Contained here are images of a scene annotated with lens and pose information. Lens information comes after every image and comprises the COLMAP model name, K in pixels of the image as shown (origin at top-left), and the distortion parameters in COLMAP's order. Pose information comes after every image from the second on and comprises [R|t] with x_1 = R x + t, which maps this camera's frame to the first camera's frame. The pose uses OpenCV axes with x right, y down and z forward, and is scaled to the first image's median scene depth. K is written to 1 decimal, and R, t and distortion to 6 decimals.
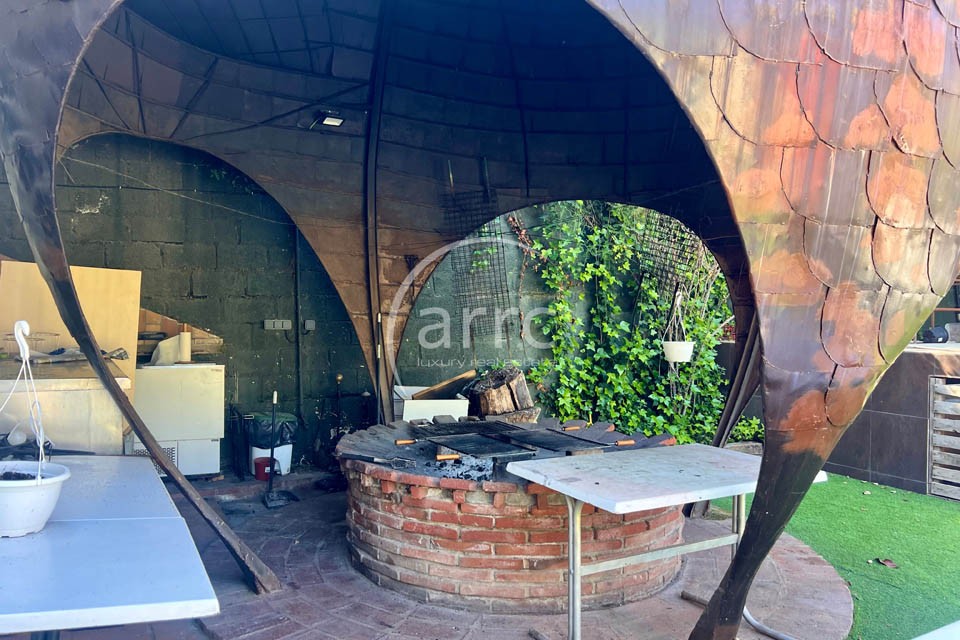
lens RADIAL K [[734.3, 0, 482.9], [0, 734.3, 318.5], [0, 0, 1]] dist [0.029548, -0.059003]
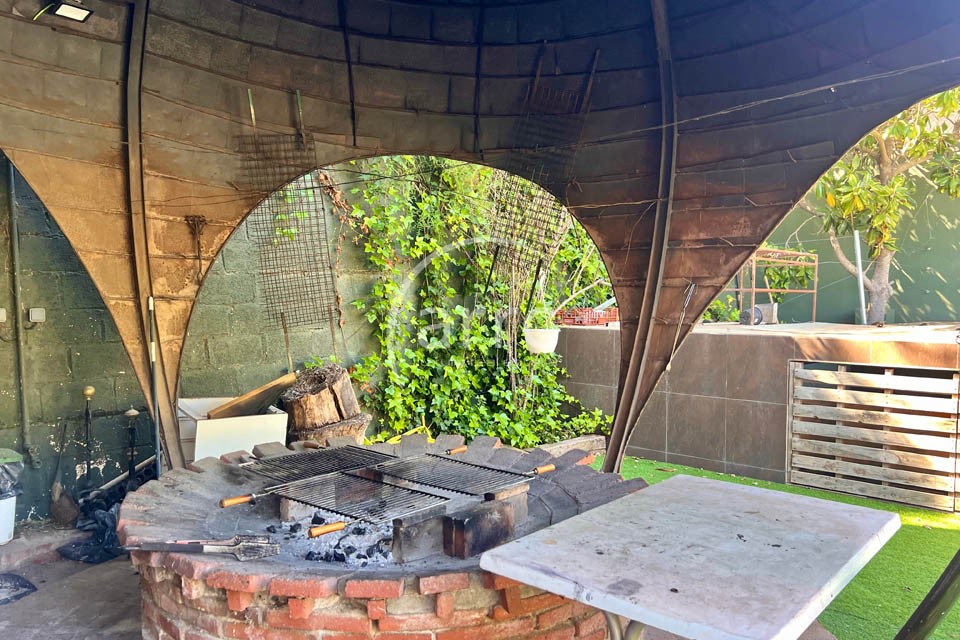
lens RADIAL K [[734.3, 0, 499.1], [0, 734.3, 322.1], [0, 0, 1]] dist [0.029548, -0.059003]
pose [[0.935199, -0.016468, 0.353741, -0.077854], [0.005214, 0.999450, 0.032743, -0.004711], [-0.354085, -0.028777, 0.934770, 0.217199]]
